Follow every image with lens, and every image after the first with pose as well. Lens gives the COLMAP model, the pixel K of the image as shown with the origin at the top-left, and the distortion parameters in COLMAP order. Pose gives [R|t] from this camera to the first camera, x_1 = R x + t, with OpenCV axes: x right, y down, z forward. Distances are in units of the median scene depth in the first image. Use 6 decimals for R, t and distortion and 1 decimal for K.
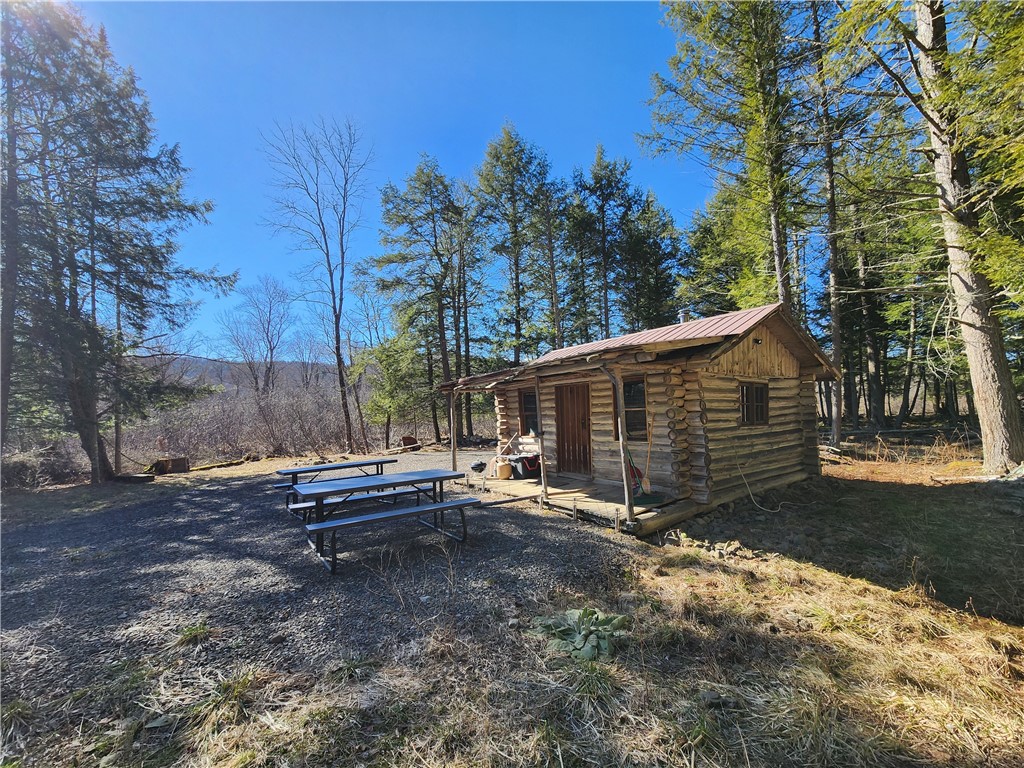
lens RADIAL K [[414.3, 0, 512.0], [0, 414.3, 384.0], [0, 0, 1]] dist [-0.001149, 0.000198]
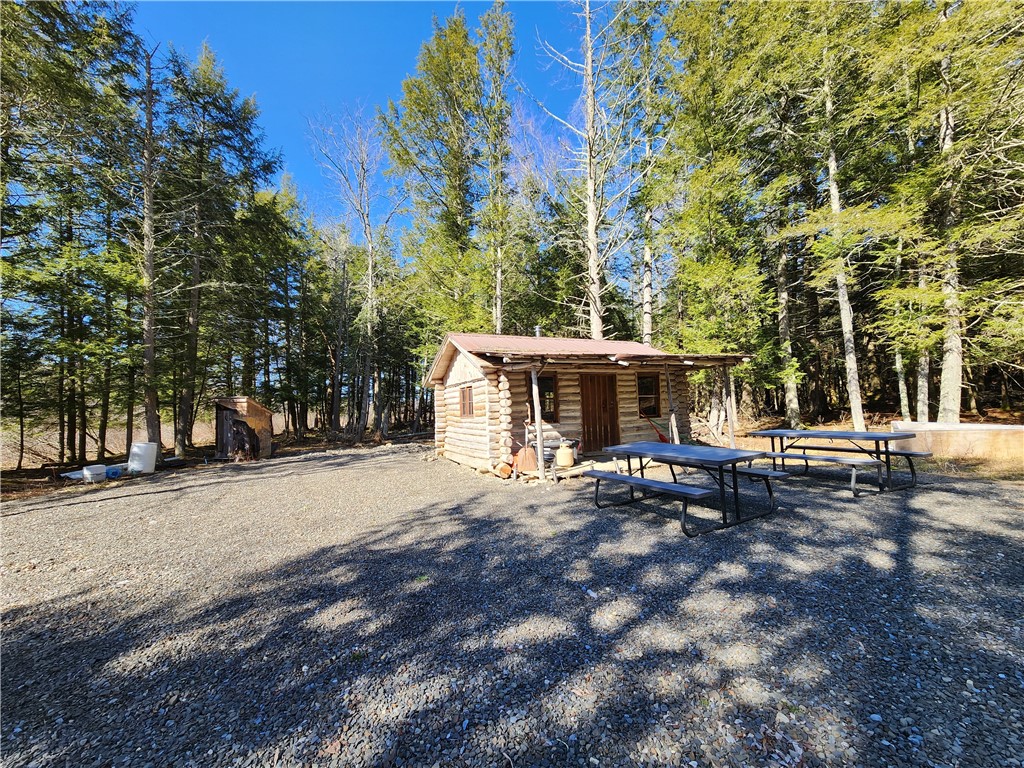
lens RADIAL K [[414.3, 0, 512.0], [0, 414.3, 384.0], [0, 0, 1]] dist [-0.001149, 0.000198]
pose [[0.223359, 0.089426, 0.970625, -1.014015], [-0.044371, 0.995683, -0.081524, 0.132243], [-0.973726, -0.024859, 0.226363, 0.959920]]
